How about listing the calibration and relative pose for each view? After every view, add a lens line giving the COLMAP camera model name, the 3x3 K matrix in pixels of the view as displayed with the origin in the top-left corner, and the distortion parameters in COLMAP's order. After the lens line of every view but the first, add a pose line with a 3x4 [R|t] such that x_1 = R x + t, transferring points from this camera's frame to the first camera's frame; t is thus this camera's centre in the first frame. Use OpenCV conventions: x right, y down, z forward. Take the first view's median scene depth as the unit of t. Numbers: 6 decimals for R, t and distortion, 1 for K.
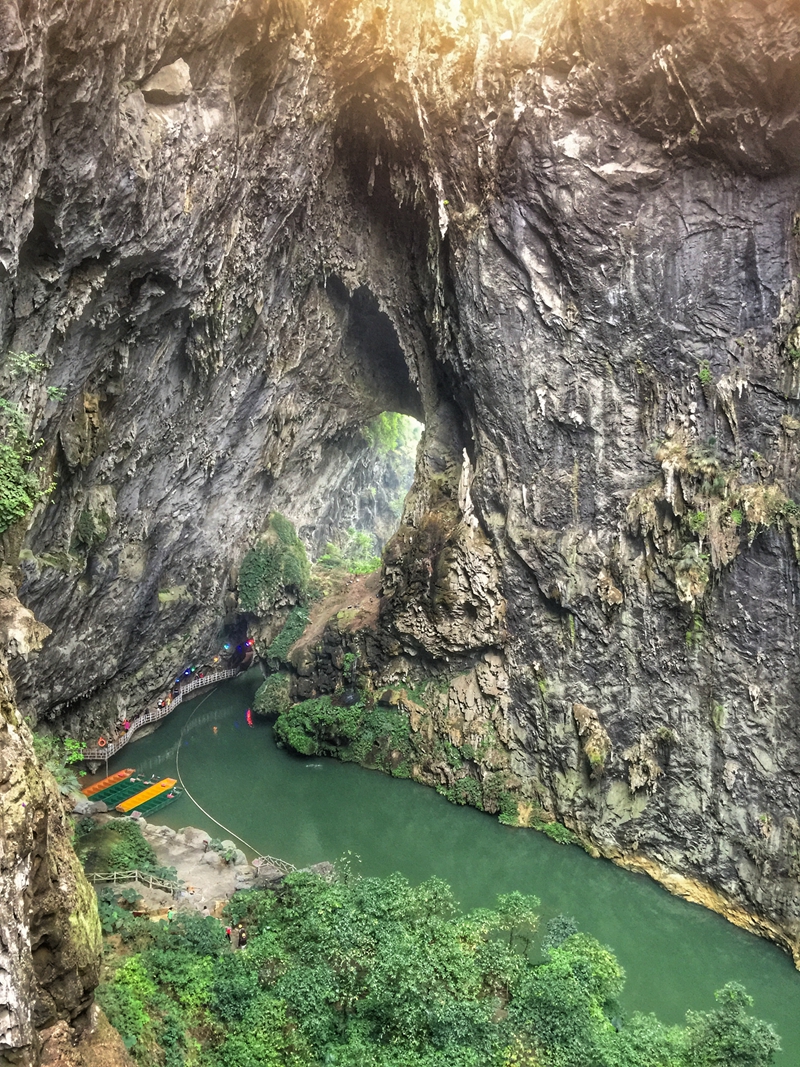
lens RADIAL K [[894.5, 0, 401.4], [0, 894.5, 533.5], [0, 0, 1]] dist [0.054017, -0.080313]
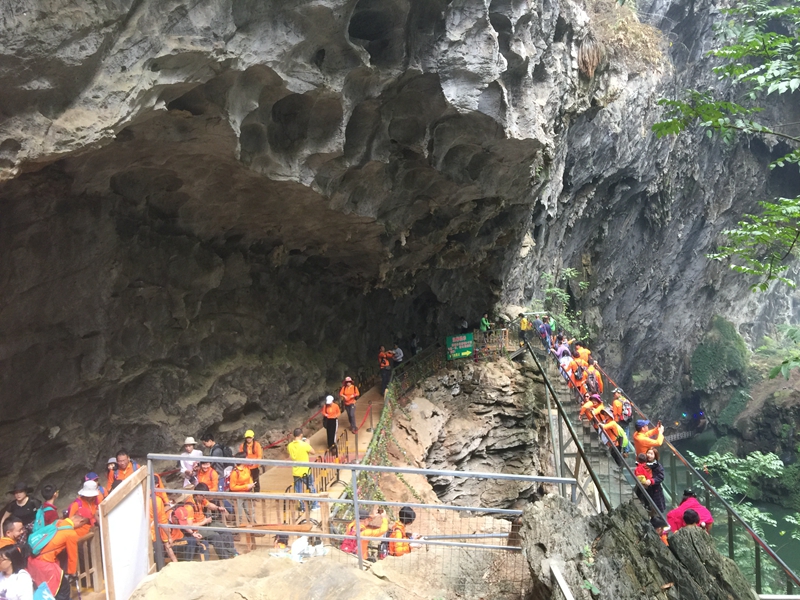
lens RADIAL K [[670.7, 0, 396.6], [0, 670.7, 299.2], [0, 0, 1]] dist [0.054017, -0.080313]
pose [[0.830783, -0.053640, -0.554005, 0.026185], [0.033273, 0.998352, -0.046766, -0.020134], [0.555600, 0.020419, 0.831199, -0.131456]]
